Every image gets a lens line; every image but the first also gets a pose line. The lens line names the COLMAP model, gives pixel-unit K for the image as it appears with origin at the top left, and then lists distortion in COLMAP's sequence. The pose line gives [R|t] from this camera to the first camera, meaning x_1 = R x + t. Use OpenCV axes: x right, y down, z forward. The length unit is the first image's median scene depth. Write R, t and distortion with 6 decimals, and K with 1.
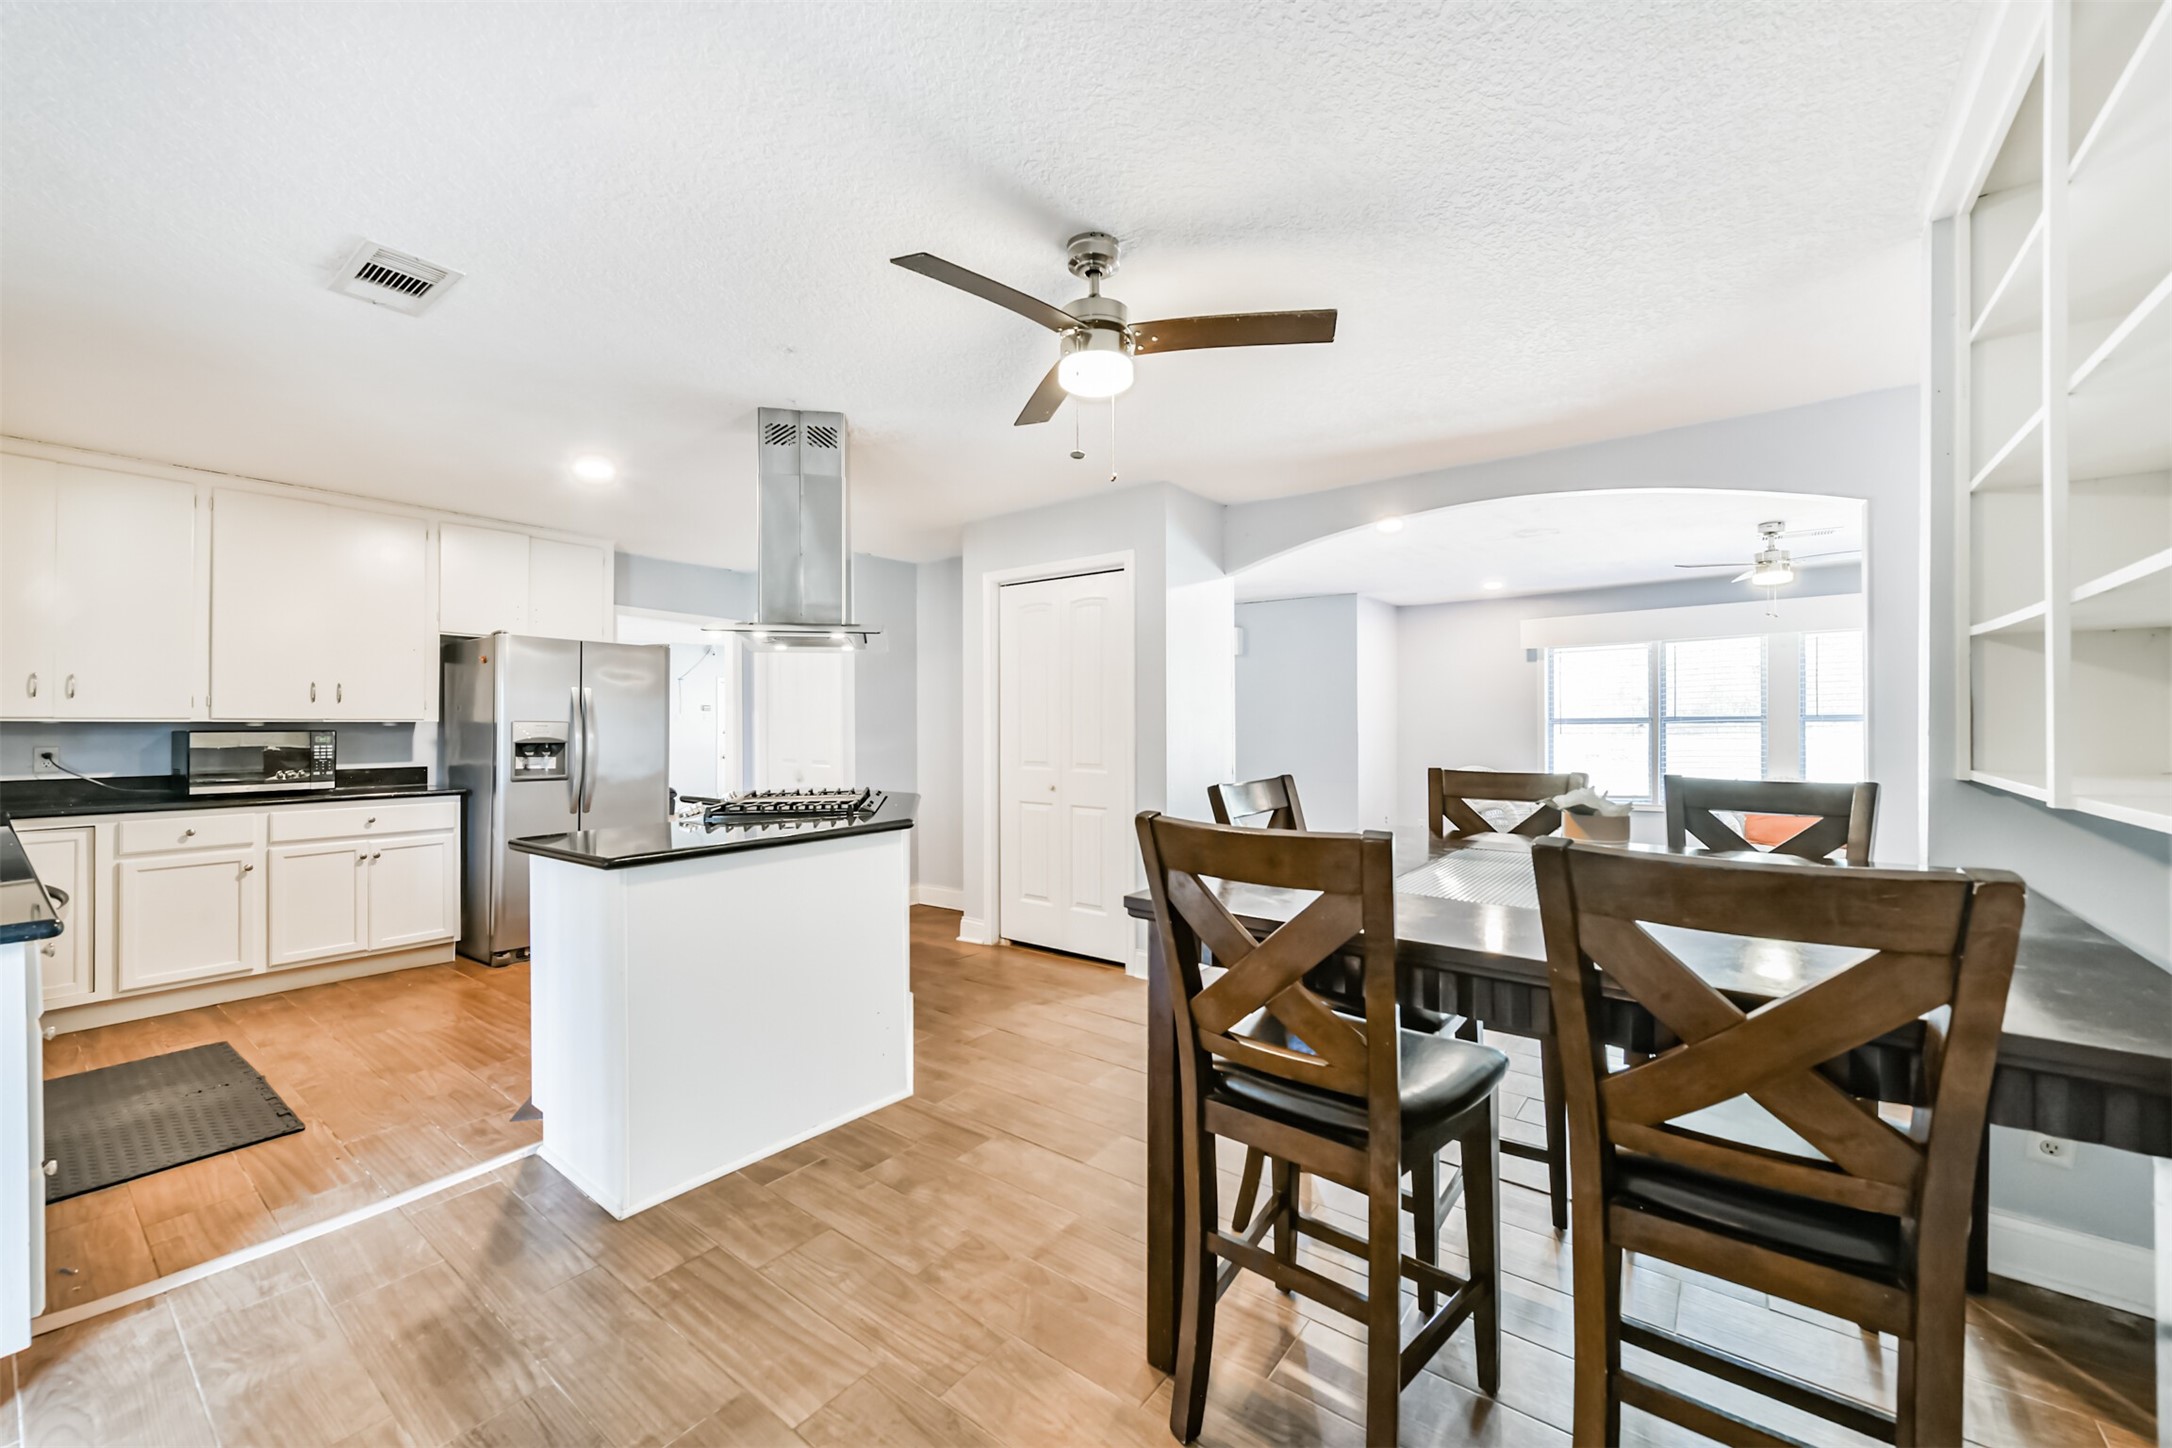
lens RADIAL K [[847.8, 0, 1088.6], [0, 847.8, 713.0], [0, 0, 1]] dist [0.000079, -0.000075]
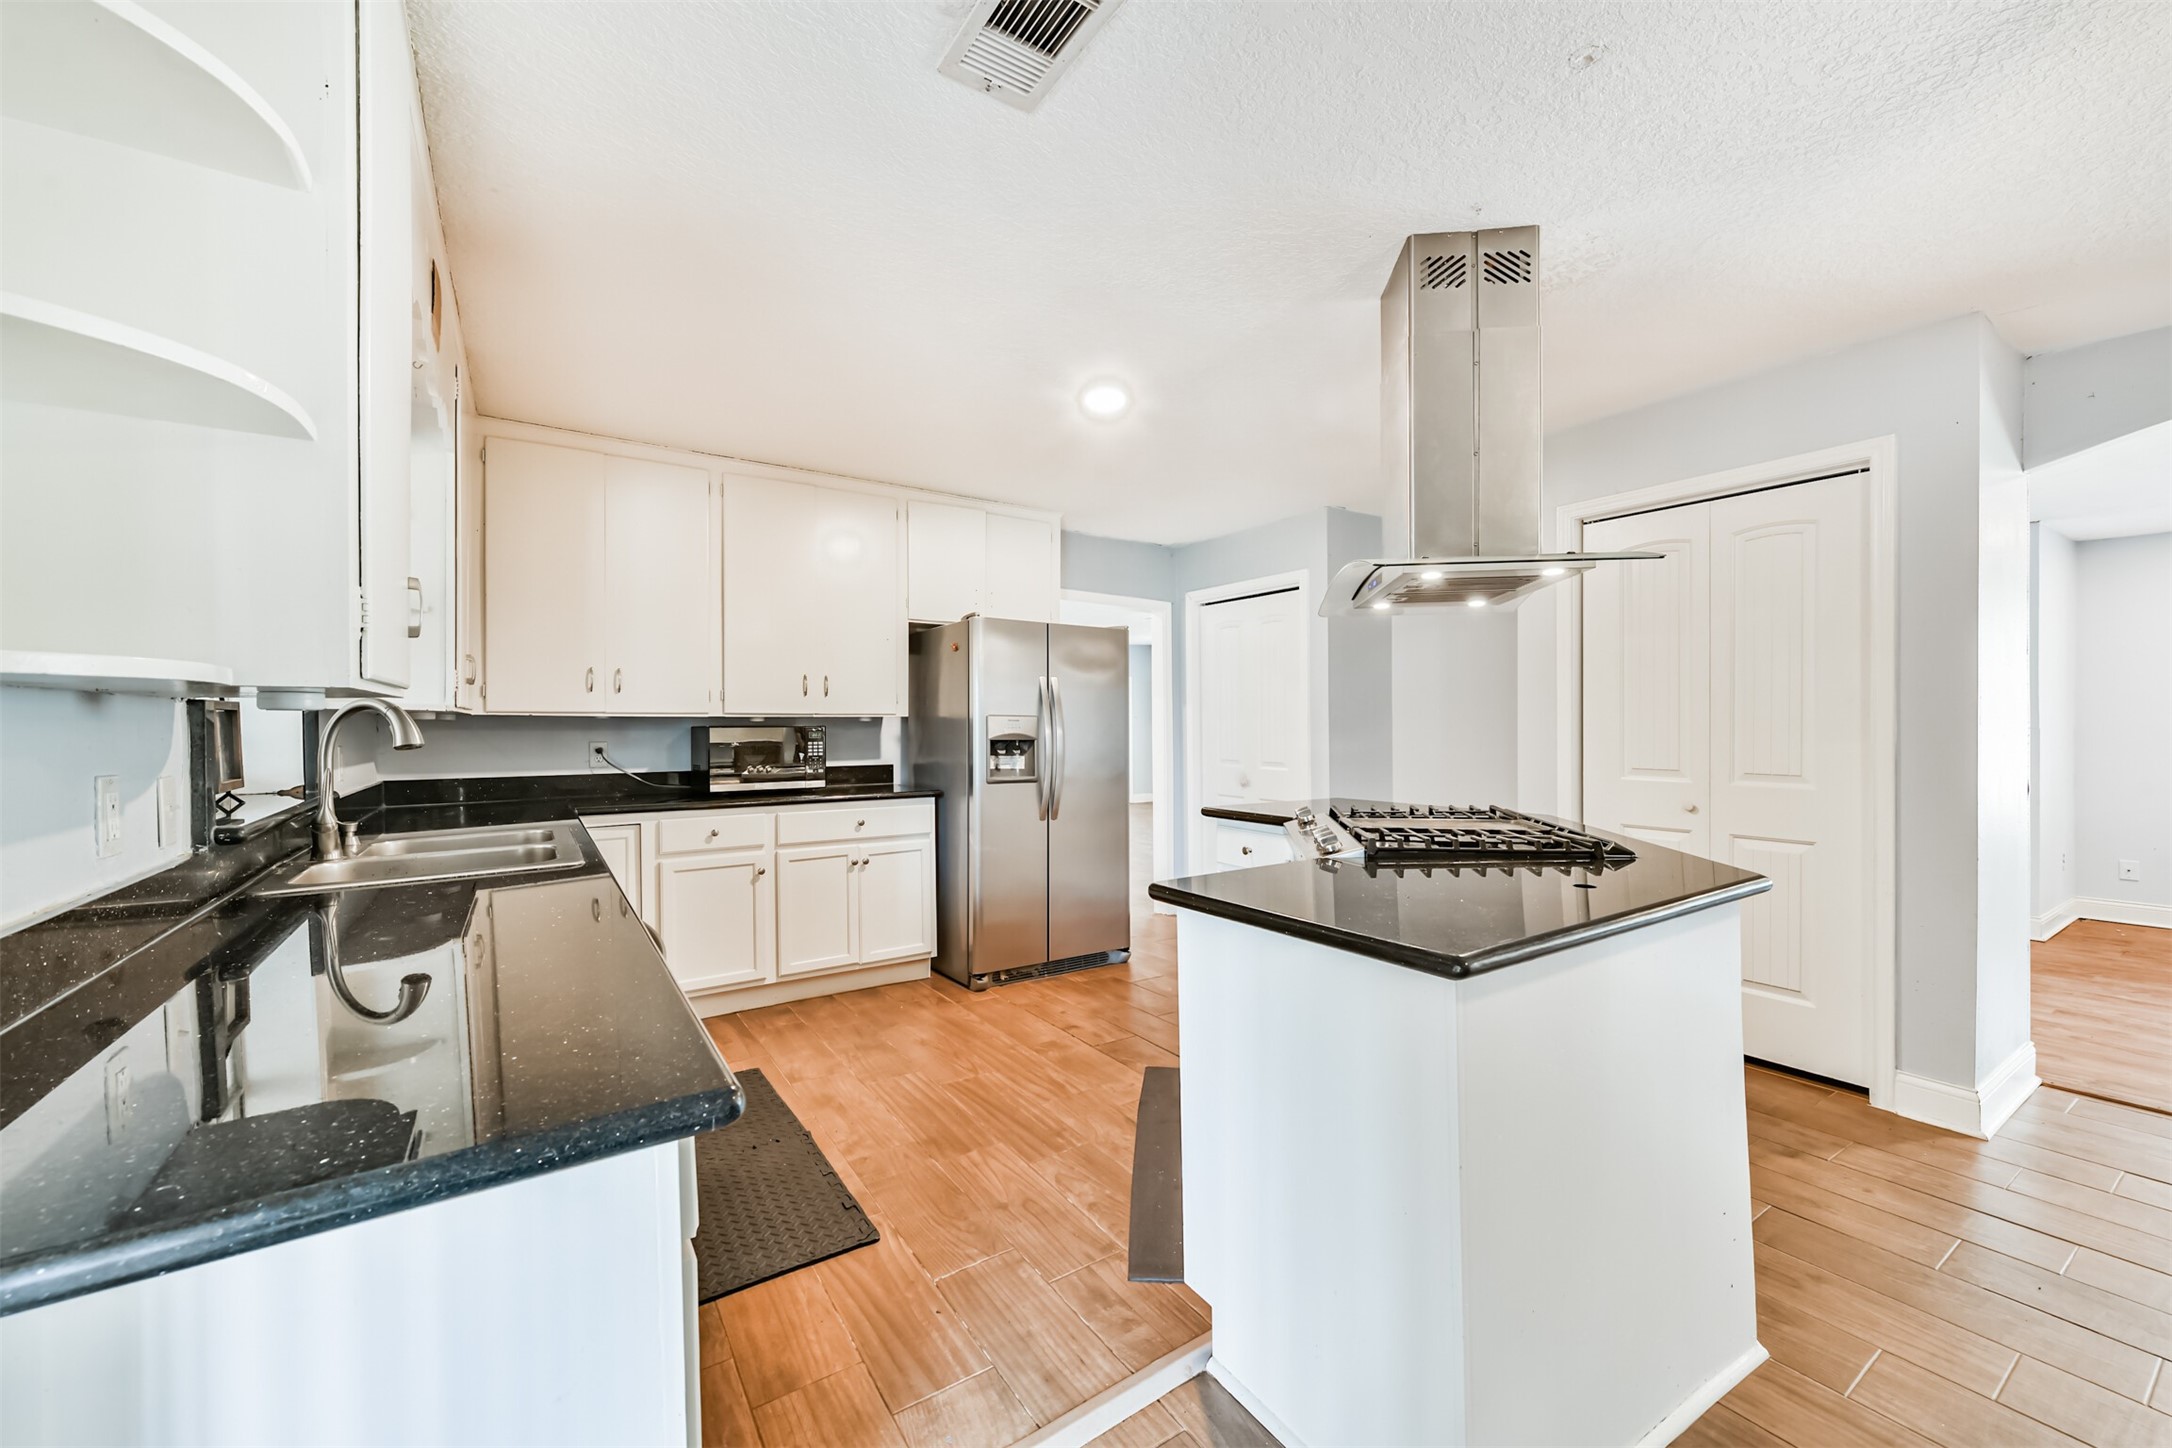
lens RADIAL K [[847.8, 0, 1089.2], [0, 847.8, 723.5], [0, 0, 1]] dist [0.000079, -0.000075]
pose [[0.943402, -0.003033, -0.331636, -0.318592], [0.007367, 0.999903, 0.011814, 0.009642], [0.331568, -0.013589, 0.943333, 0.223610]]
